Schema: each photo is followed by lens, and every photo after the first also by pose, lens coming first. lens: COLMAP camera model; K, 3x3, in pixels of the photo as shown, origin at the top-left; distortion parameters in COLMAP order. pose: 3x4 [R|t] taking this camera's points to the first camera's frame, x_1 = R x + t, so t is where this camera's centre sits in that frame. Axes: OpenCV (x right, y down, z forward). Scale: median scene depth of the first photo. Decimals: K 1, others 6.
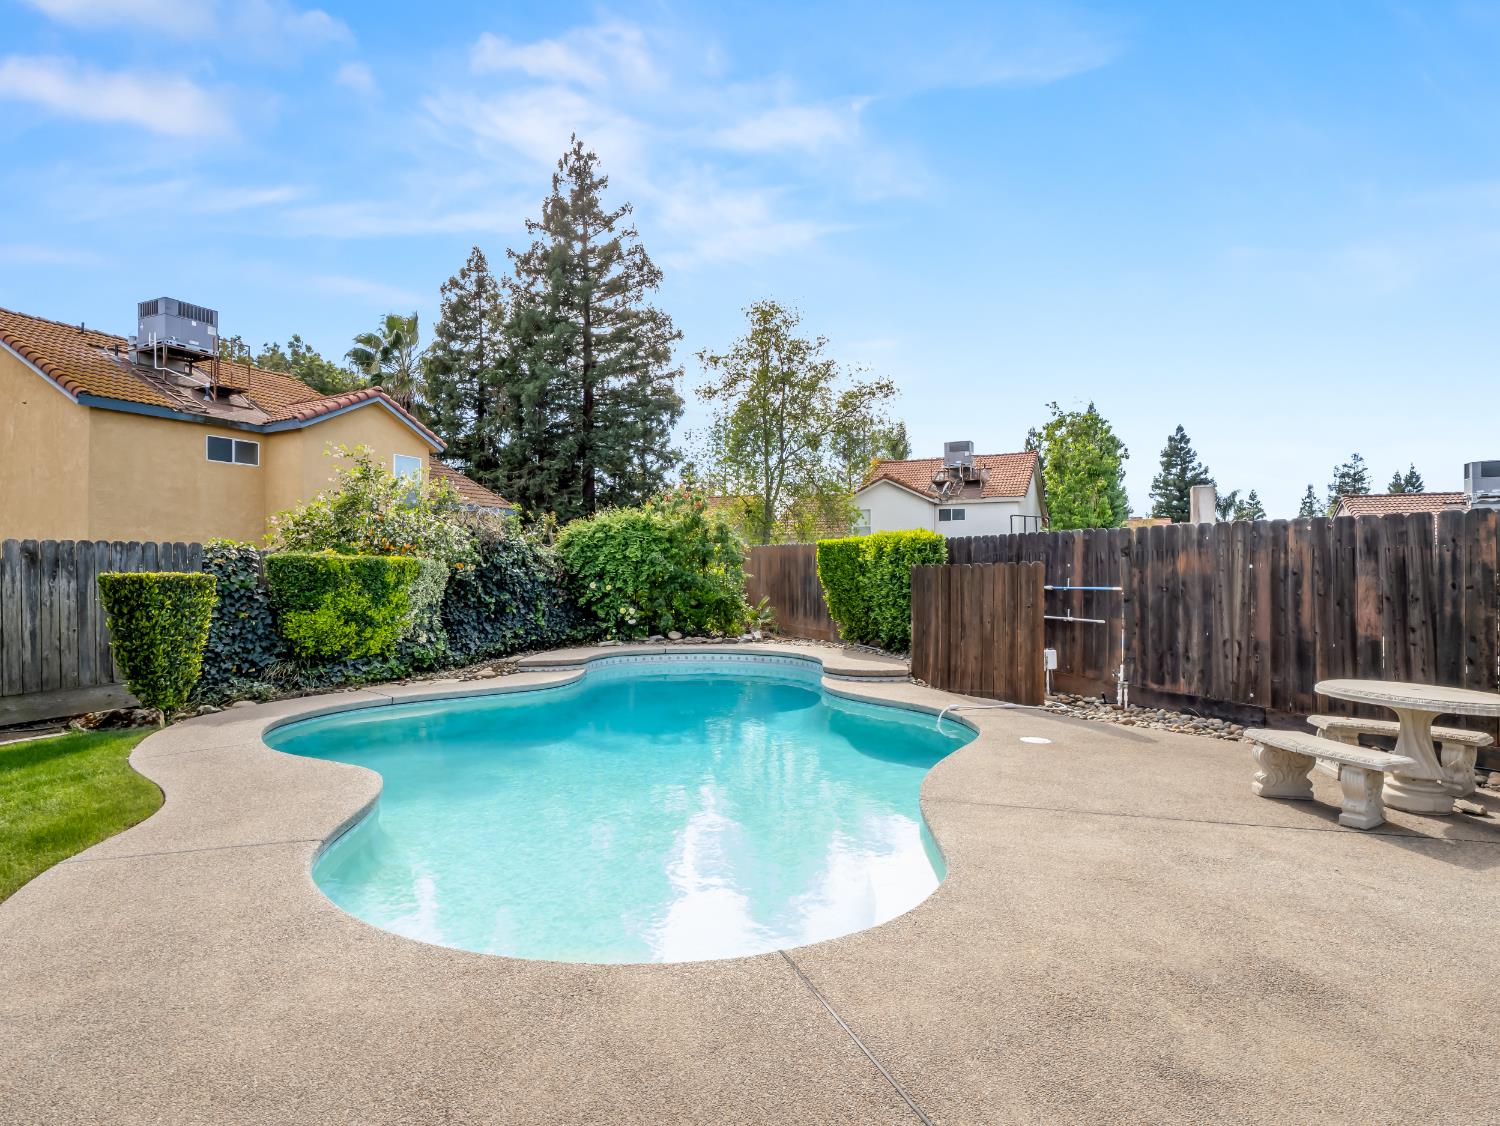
lens RADIAL K [[789.7, 0, 730.9], [0, 789.7, 570.4], [0, 0, 1]] dist [-0.006407, -0.002890]
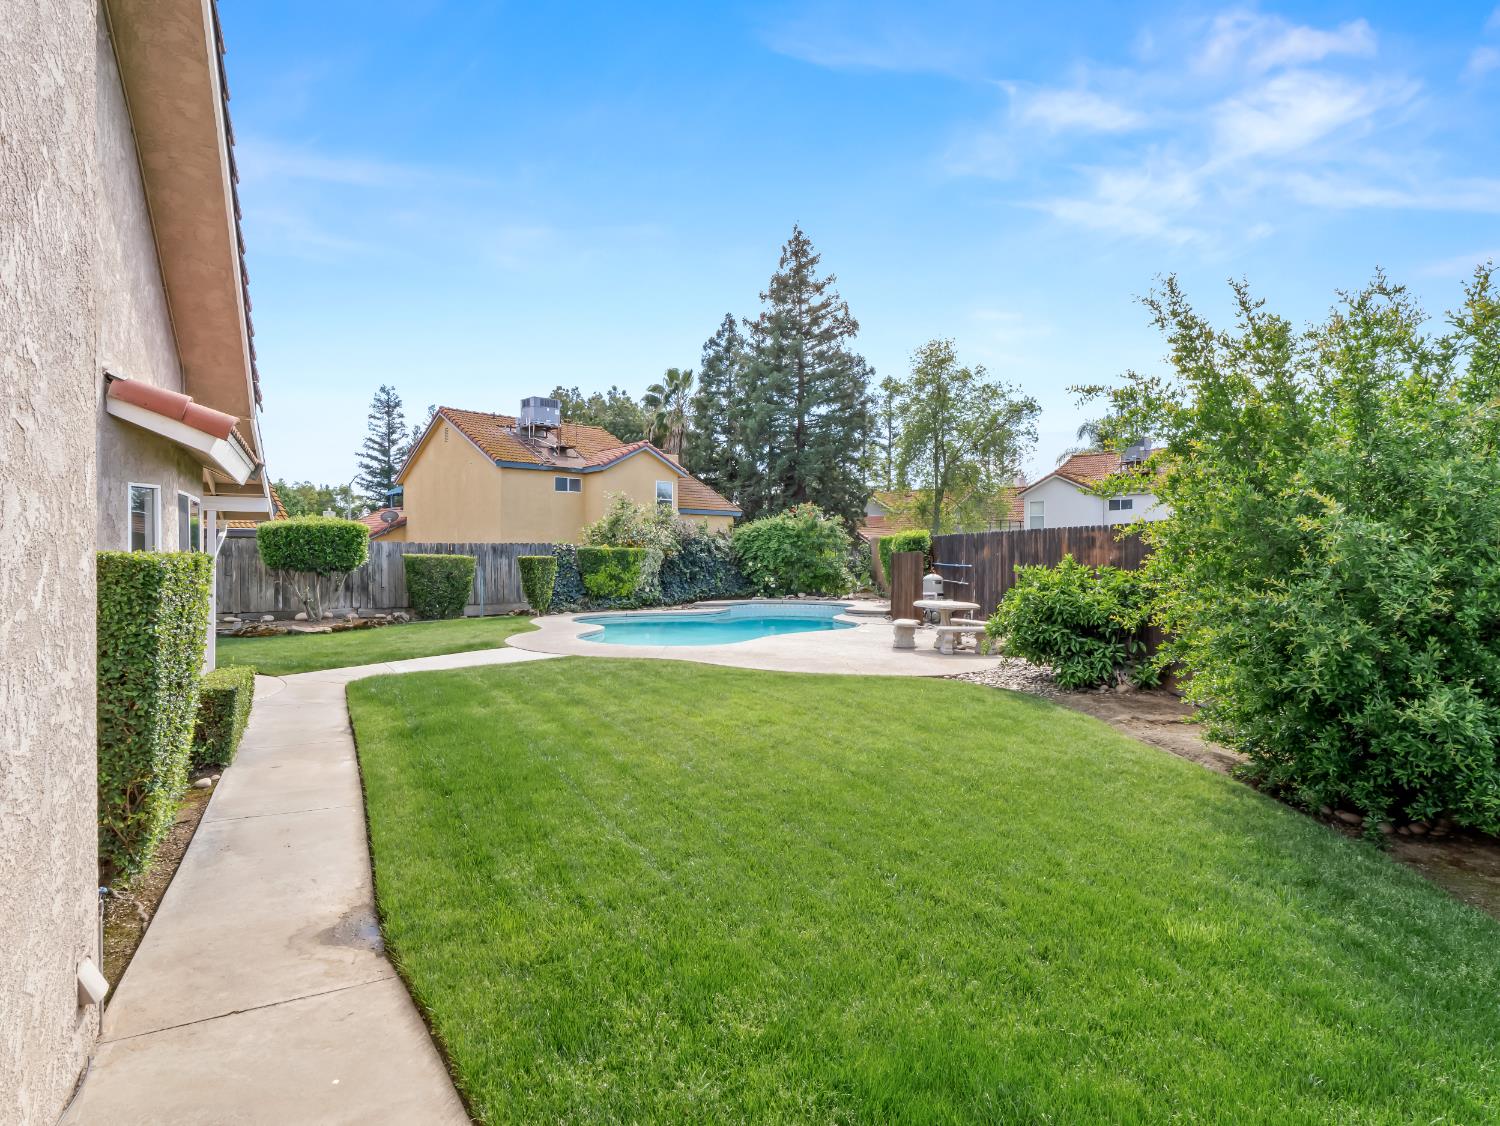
lens RADIAL K [[789.7, 0, 739.0], [0, 789.7, 554.0], [0, 0, 1]] dist [-0.006407, -0.002890]
pose [[0.935363, 0.000980, -0.353687, 0.398896], [-0.000457, 0.999999, 0.001561, -0.004281], [0.353688, -0.001299, 0.935363, -0.587305]]
